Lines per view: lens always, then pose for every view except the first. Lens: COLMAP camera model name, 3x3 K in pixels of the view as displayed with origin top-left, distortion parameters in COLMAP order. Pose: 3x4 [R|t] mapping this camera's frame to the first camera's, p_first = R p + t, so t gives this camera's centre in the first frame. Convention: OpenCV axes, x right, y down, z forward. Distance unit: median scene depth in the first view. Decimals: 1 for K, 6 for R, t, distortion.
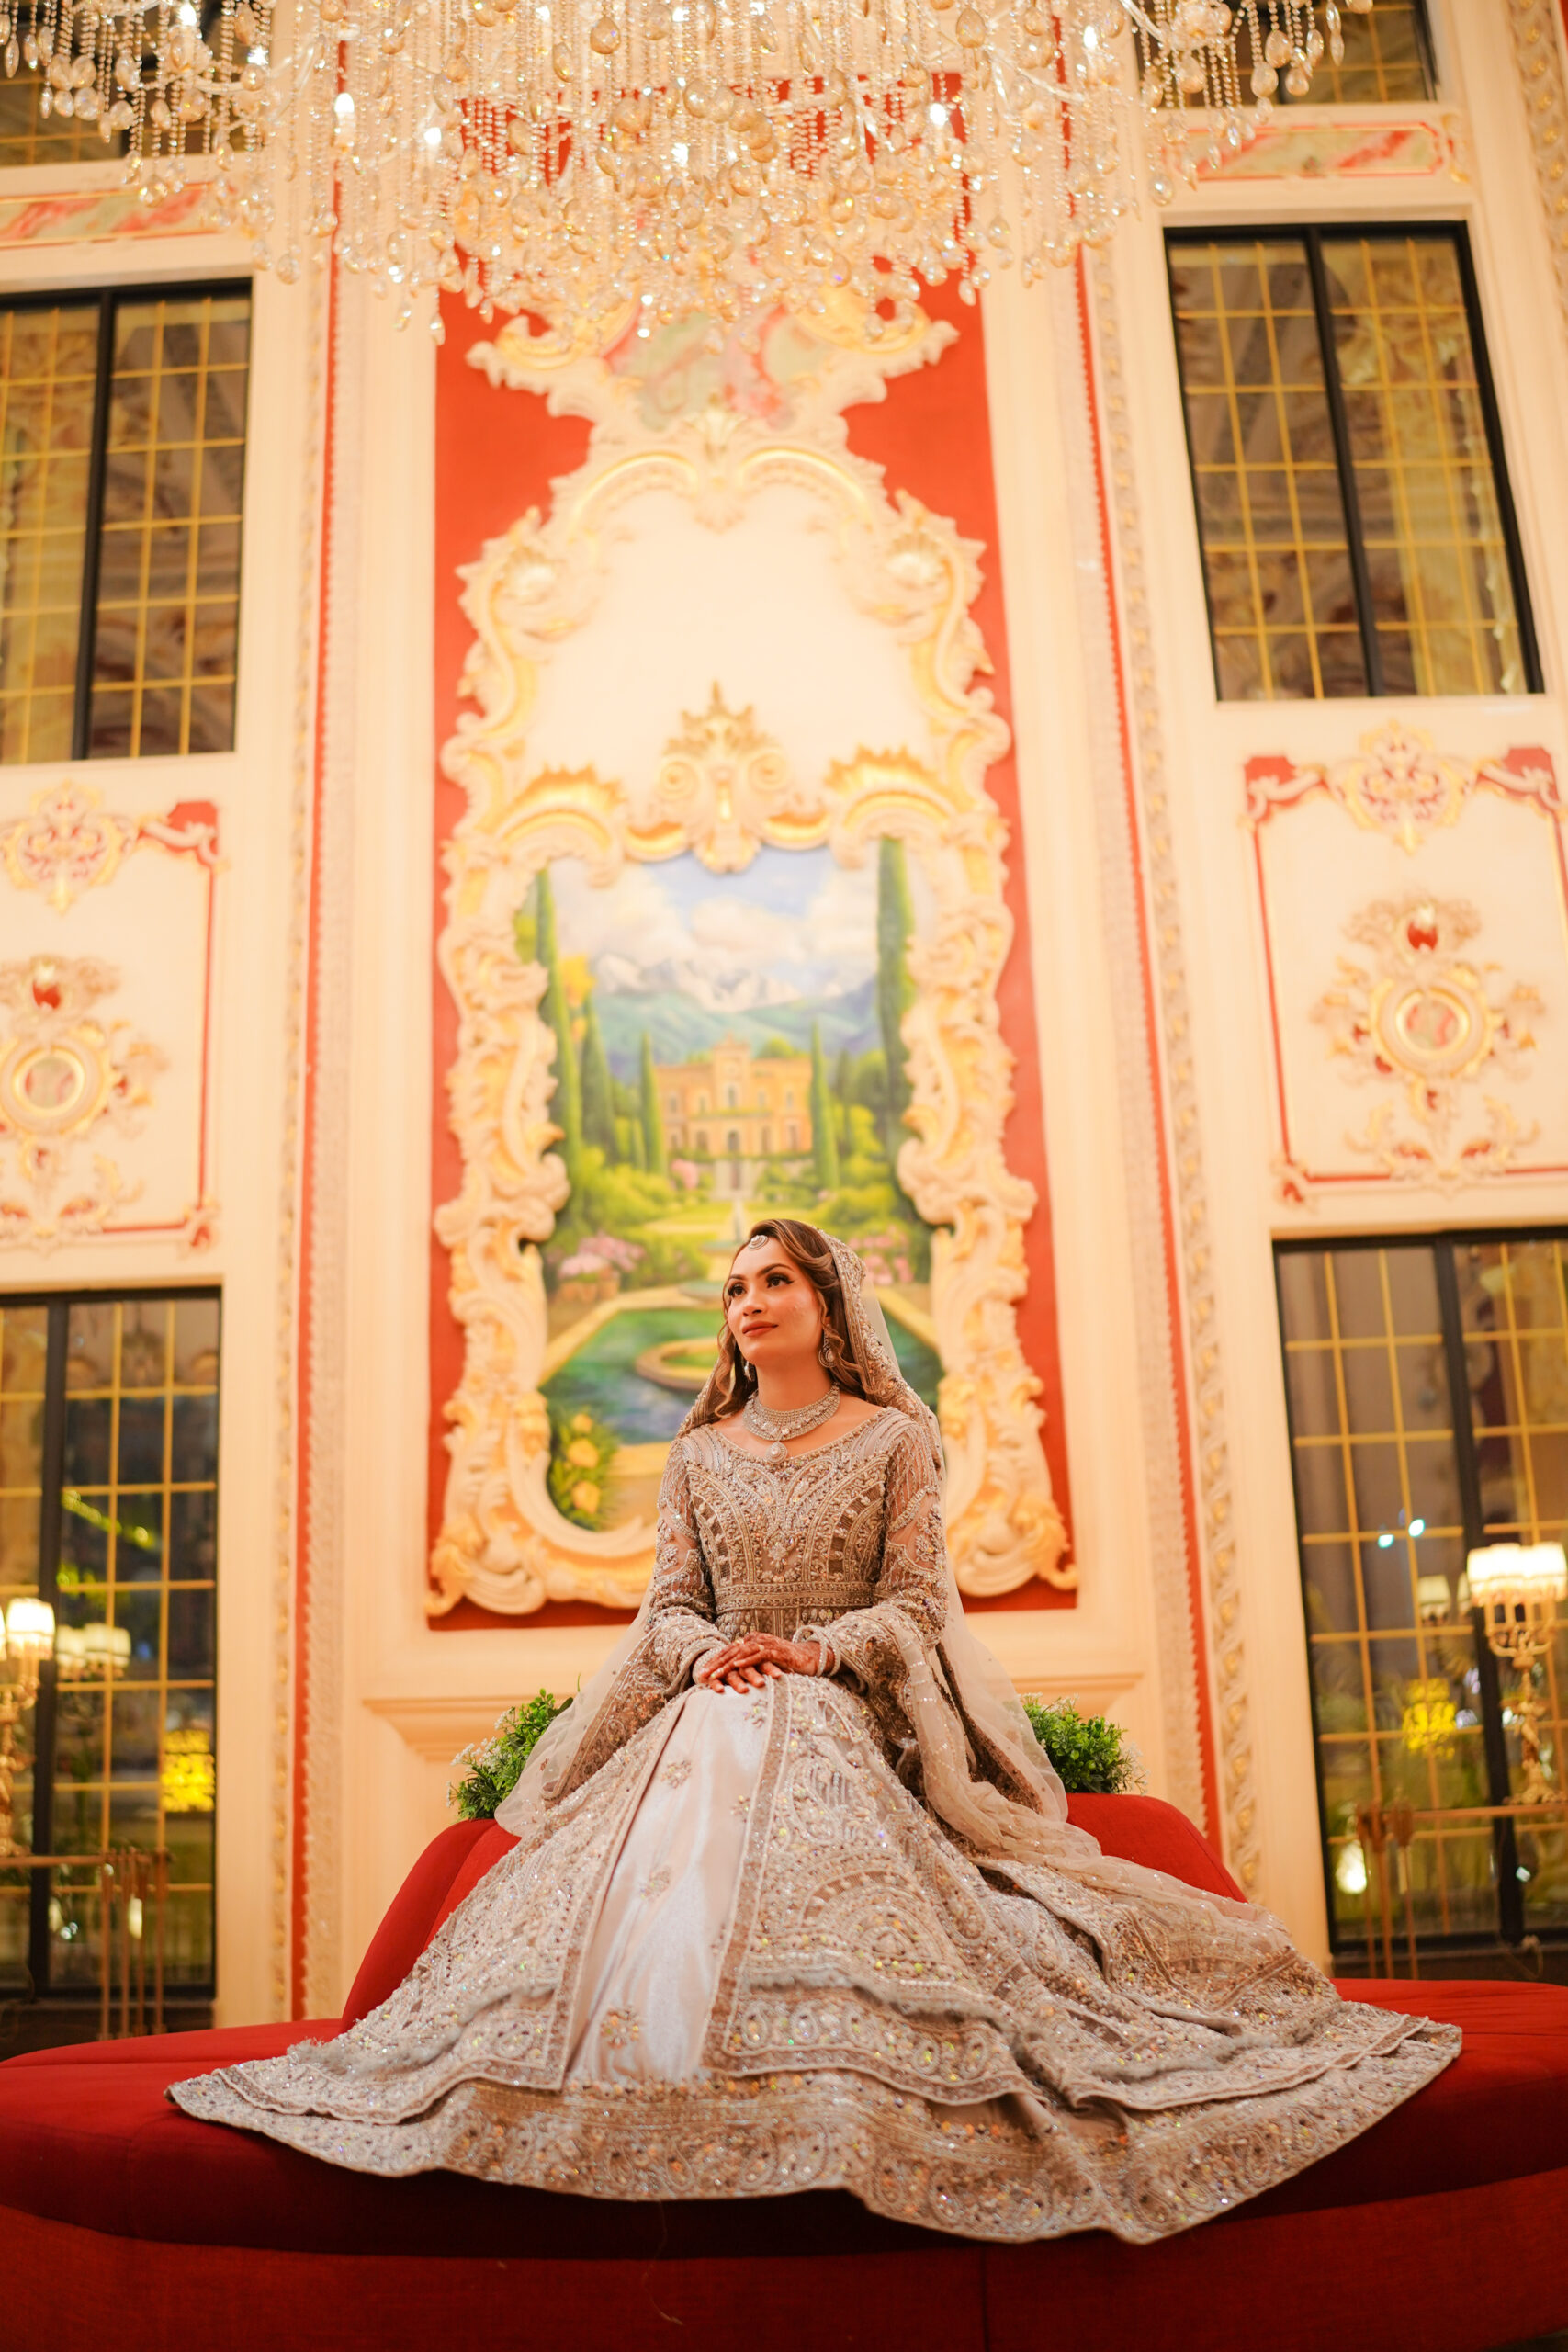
lens RADIAL K [[2396.3, 0, 784.0], [0, 2396.3, 1176.0], [0, 0, 1]] dist [-0.154745, 0.039927]
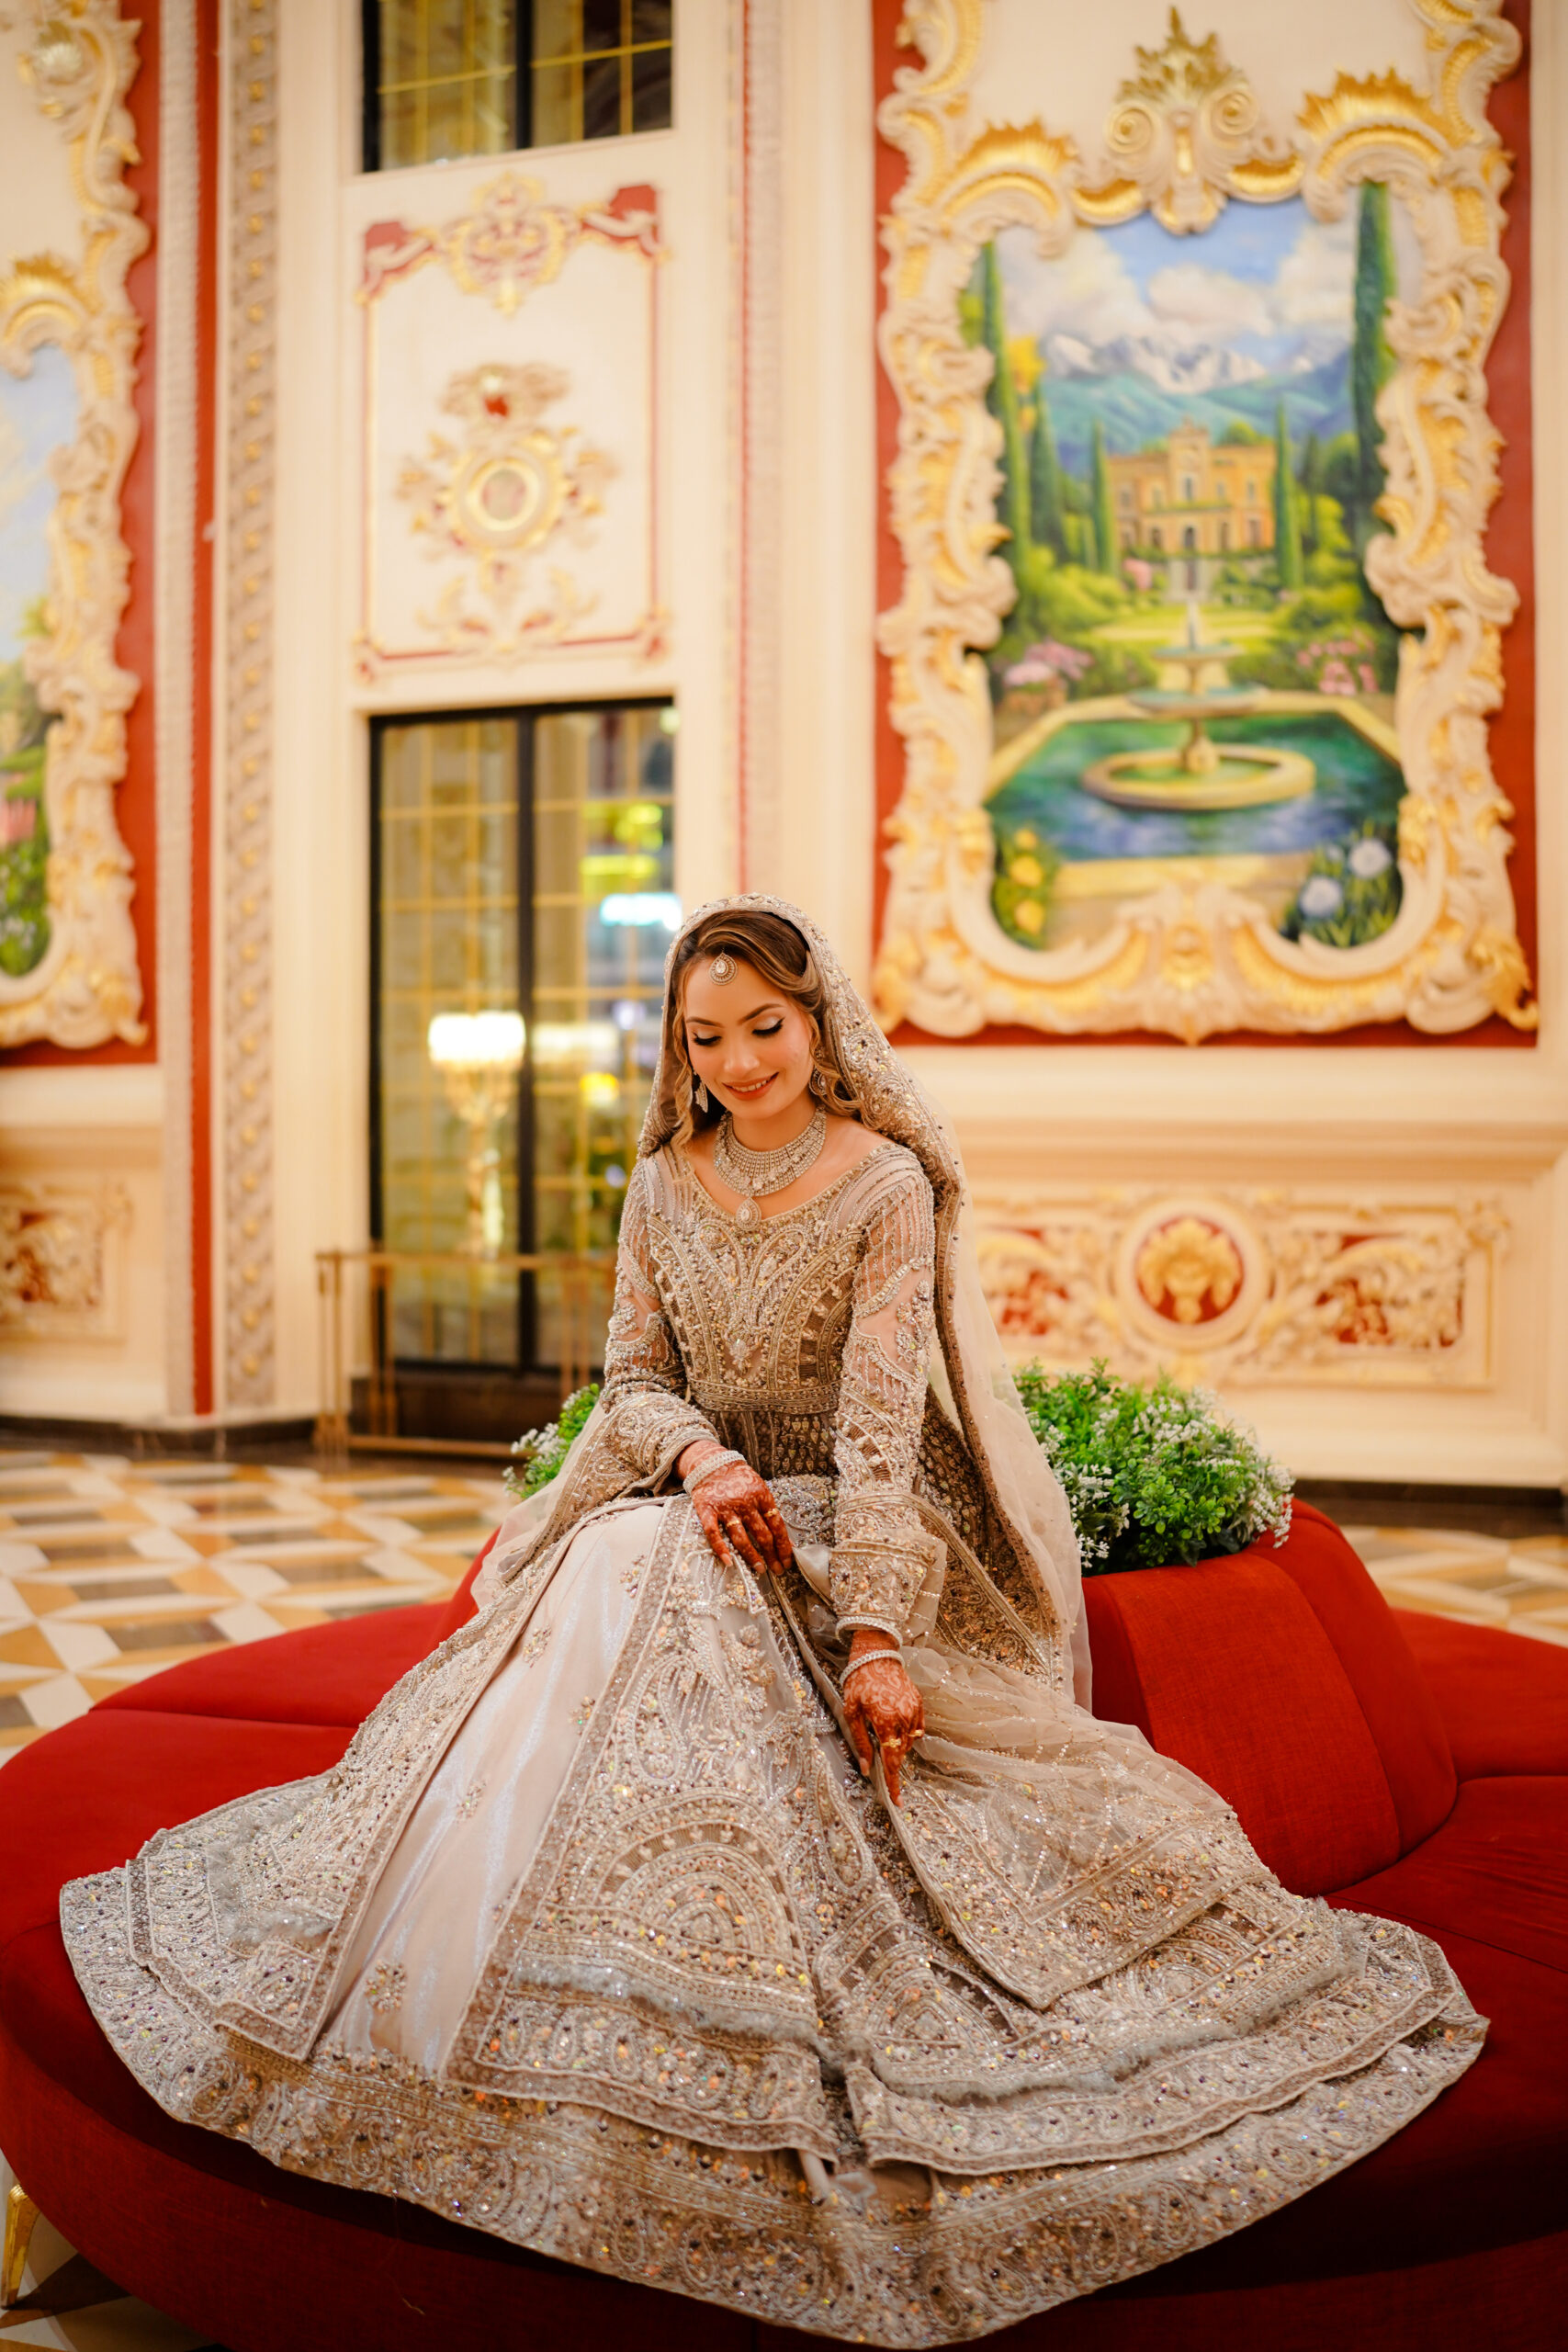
lens RADIAL K [[2246.6, 0, 763.2], [0, 2246.6, 1175.9], [0, 0, 1]] dist [-0.191620, 0.218639]
pose [[0.958152, 0.046610, -0.282438, 0.073951], [0.043052, 0.951970, 0.303149, -0.045240], [0.283003, -0.302623, 0.910126, 0.097823]]
